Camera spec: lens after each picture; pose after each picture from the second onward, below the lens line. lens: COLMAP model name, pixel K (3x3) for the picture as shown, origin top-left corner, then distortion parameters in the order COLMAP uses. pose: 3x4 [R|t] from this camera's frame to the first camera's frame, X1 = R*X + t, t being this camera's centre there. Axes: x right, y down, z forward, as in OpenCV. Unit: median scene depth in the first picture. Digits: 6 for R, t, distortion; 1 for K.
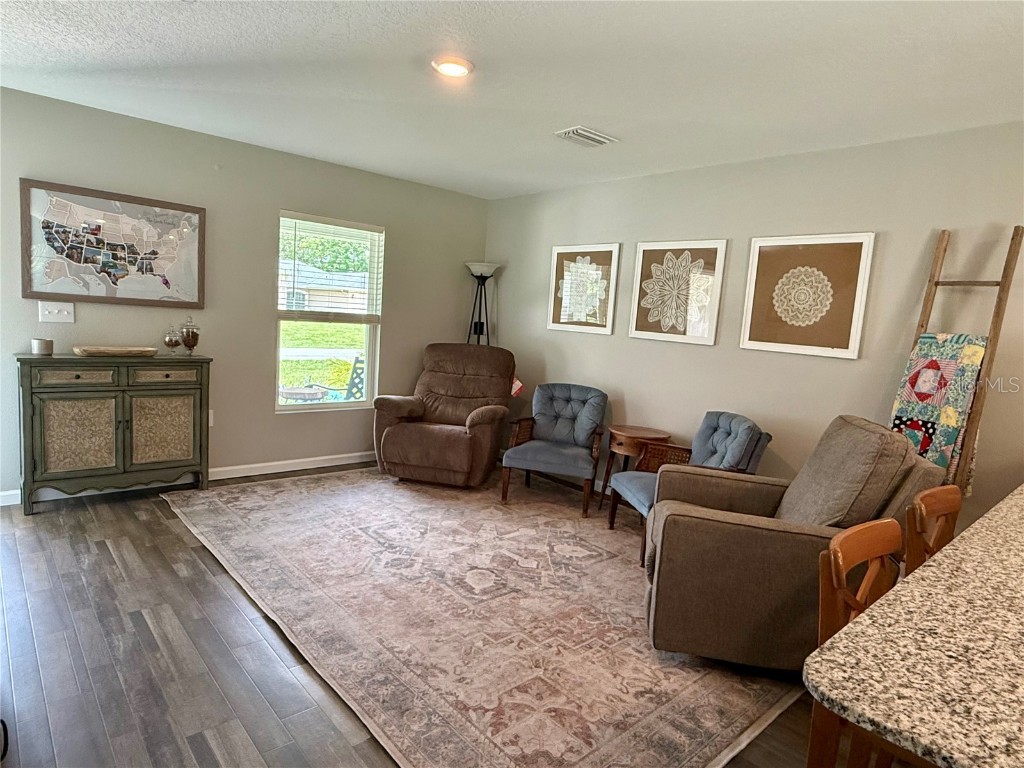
lens RADIAL K [[597.1, 0, 512.0], [0, 597.1, 384.0], [0, 0, 1]] dist [-0.000662, 0.001491]
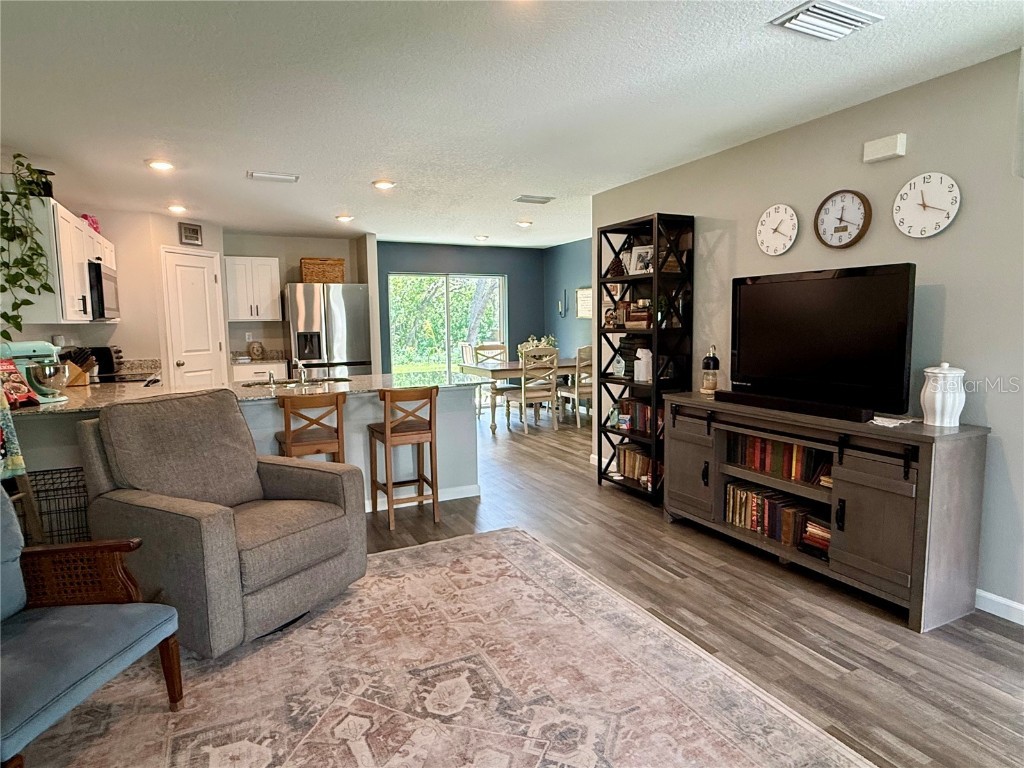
lens RADIAL K [[597.1, 0, 512.0], [0, 597.1, 384.0], [0, 0, 1]] dist [-0.000662, 0.001491]
pose [[-0.960547, -0.085217, 0.264742, -0.242150], [-0.021286, 0.971635, 0.235528, -0.171027], [-0.277304, 0.220600, -0.935114, 1.355445]]
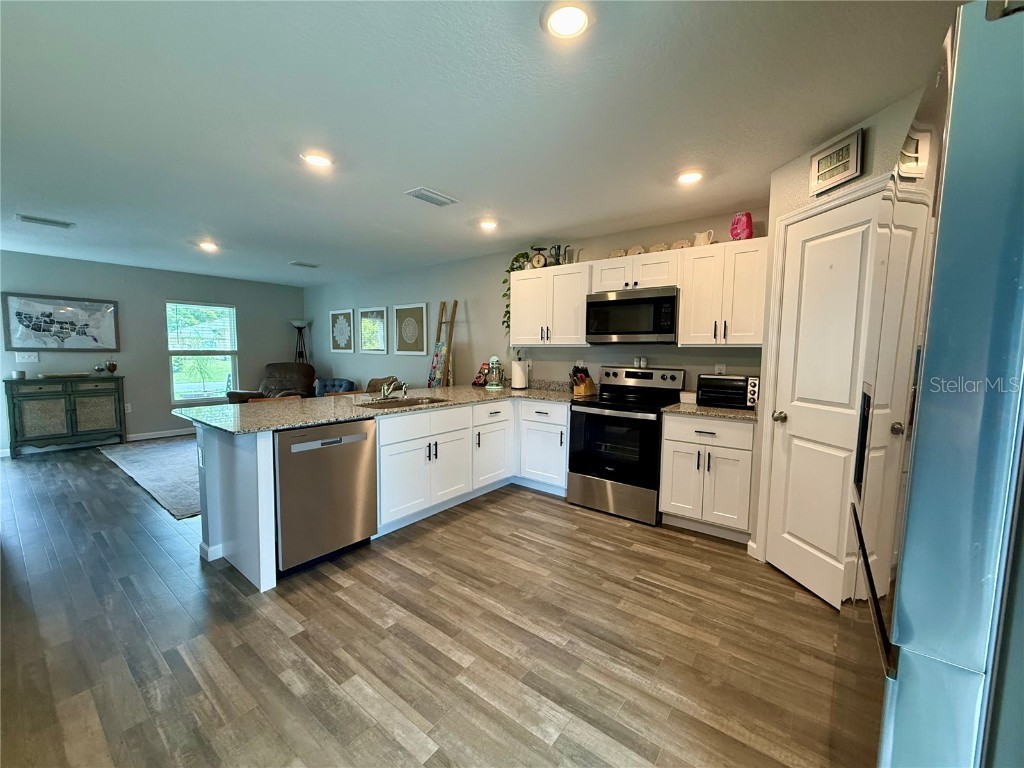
lens RADIAL K [[405.8, 0, 510.0], [0, 405.8, 382.7], [0, 0, 1]] dist [0.002011, 0.000036]
pose [[0.982066, -0.073852, 0.173471, 0.592747], [0.078847, 0.996642, -0.022070, 0.124685], [-0.171259, 0.035352, 0.984592, -0.624913]]
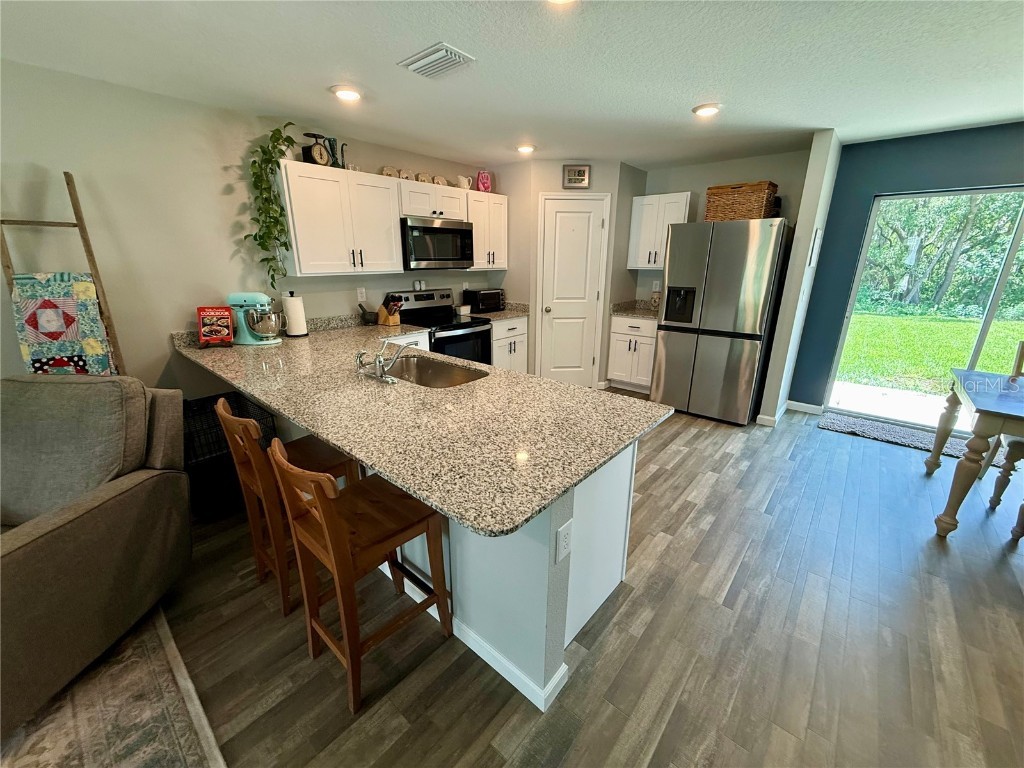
lens RADIAL K [[405.8, 0, 510.0], [0, 405.8, 382.7], [0, 0, 1]] dist [0.002011, 0.000036]
pose [[-0.114094, -0.361084, 0.925527, -0.095333], [0.105405, 0.921953, 0.372683, -0.073187], [-0.987863, 0.140076, -0.067129, 0.212295]]
